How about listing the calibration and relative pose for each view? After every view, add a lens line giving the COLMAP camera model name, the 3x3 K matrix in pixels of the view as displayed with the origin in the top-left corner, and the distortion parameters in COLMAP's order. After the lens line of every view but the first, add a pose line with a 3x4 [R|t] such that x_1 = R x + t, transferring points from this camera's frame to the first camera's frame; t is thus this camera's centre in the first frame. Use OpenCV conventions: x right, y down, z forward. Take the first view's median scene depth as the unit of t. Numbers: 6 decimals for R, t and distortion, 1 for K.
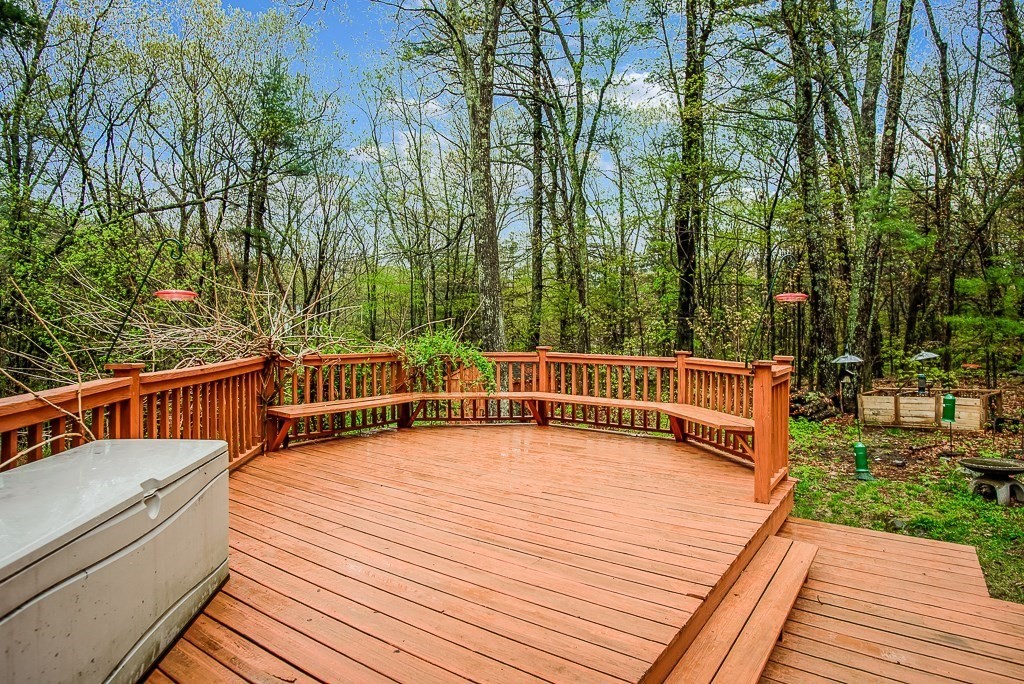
lens RADIAL K [[600.5, 0, 517.5], [0, 600.5, 340.9], [0, 0, 1]] dist [-0.023900, 0.000765]
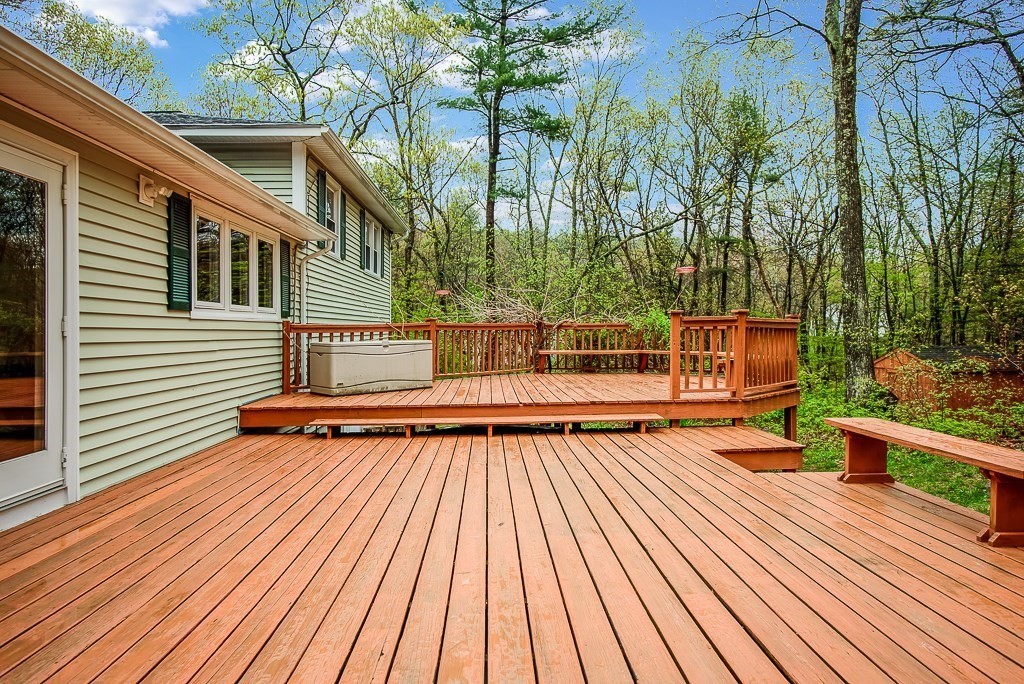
lens RADIAL K [[610.2, 0, 496.9], [0, 610.2, 344.4], [0, 0, 1]] dist [-0.022035, 0.003386]
pose [[0.580320, 0.003246, -0.814382, 0.448119], [-0.004212, 0.999991, 0.000984, 0.037596], [0.814377, 0.002859, 0.580328, -0.100450]]
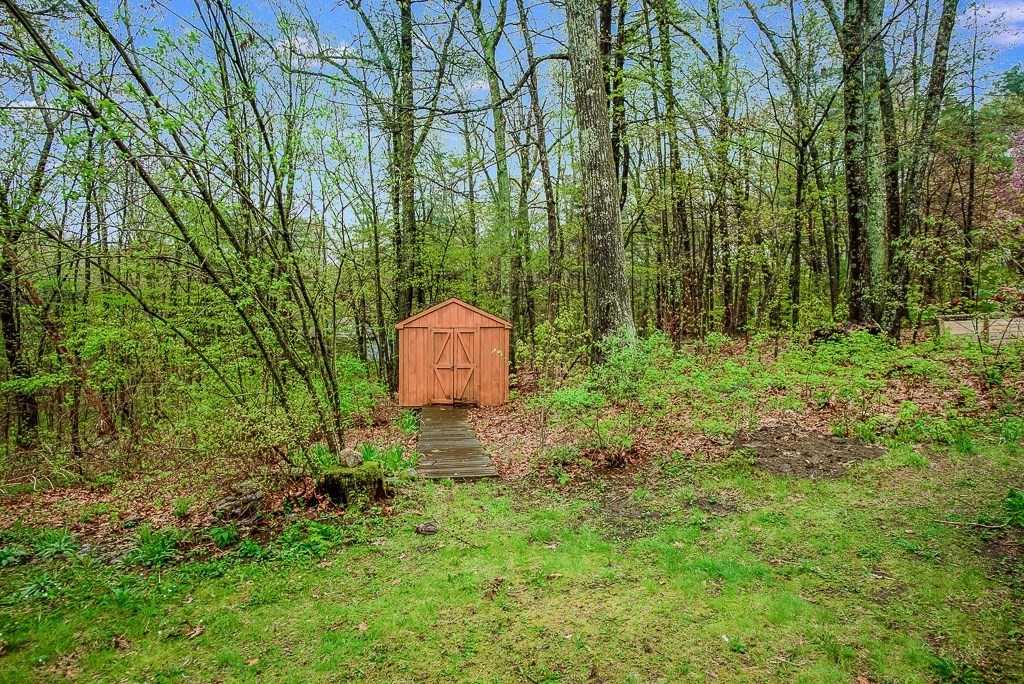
lens RADIAL K [[597.4, 0, 502.0], [0, 597.4, 353.8], [0, 0, 1]] dist [-0.024117, 0.002122]
pose [[0.891209, -0.021345, 0.453090, -0.452559], [0.005794, 0.999346, 0.035682, 0.099148], [-0.453555, -0.029175, 0.890750, 0.450469]]
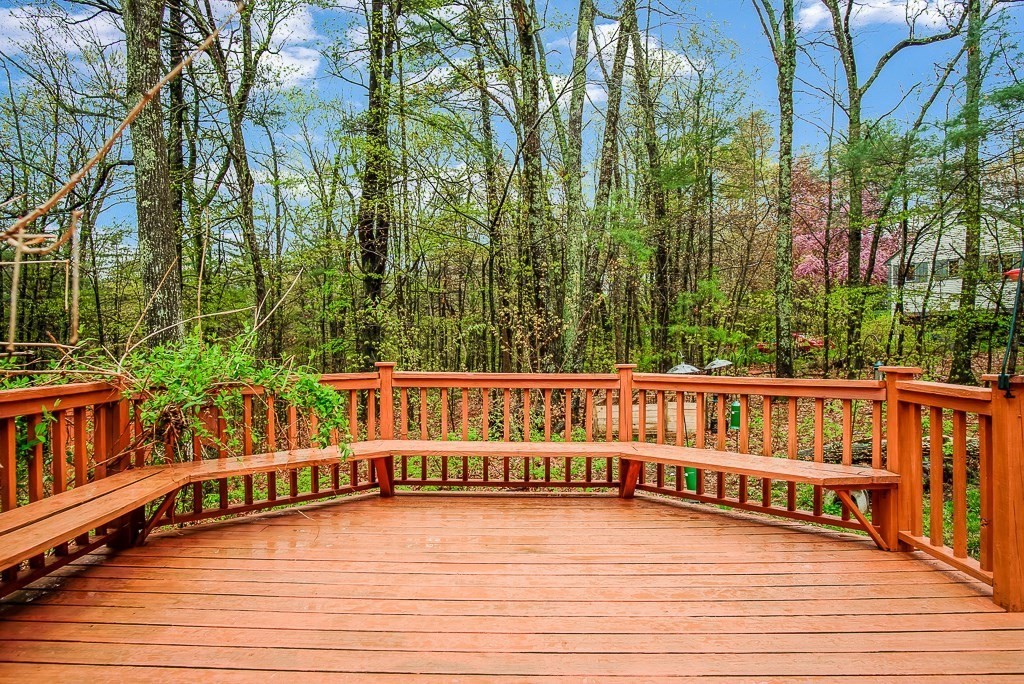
lens RADIAL K [[610.2, 0, 496.9], [0, 610.2, 344.4], [0, 0, 1]] dist [-0.022035, 0.003386]
pose [[0.828501, -0.006406, 0.559951, -0.114488], [0.015867, 0.999802, -0.012039, 0.000346], [-0.559763, 0.018859, 0.828438, 0.247749]]
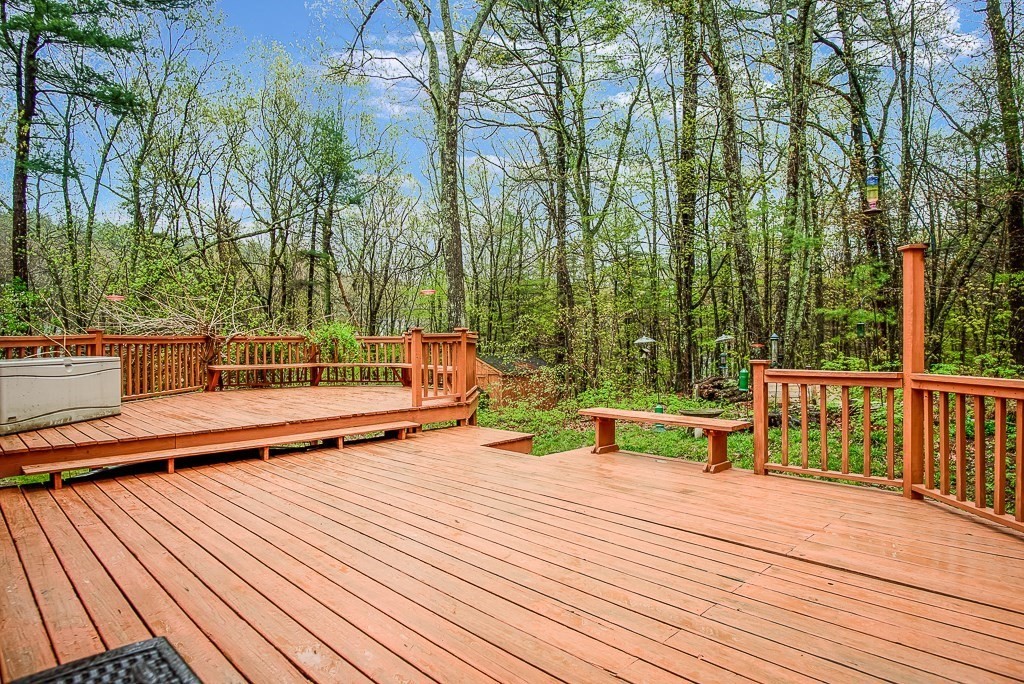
lens RADIAL K [[620.2, 0, 524.3], [0, 620.2, 342.2], [0, 0, 1]] dist [-0.029772, 0.002581]
pose [[0.983852, -0.011077, -0.178641, 0.323200], [0.008053, 0.999812, -0.017643, 0.033877], [0.178803, 0.015920, 0.983756, -0.235730]]
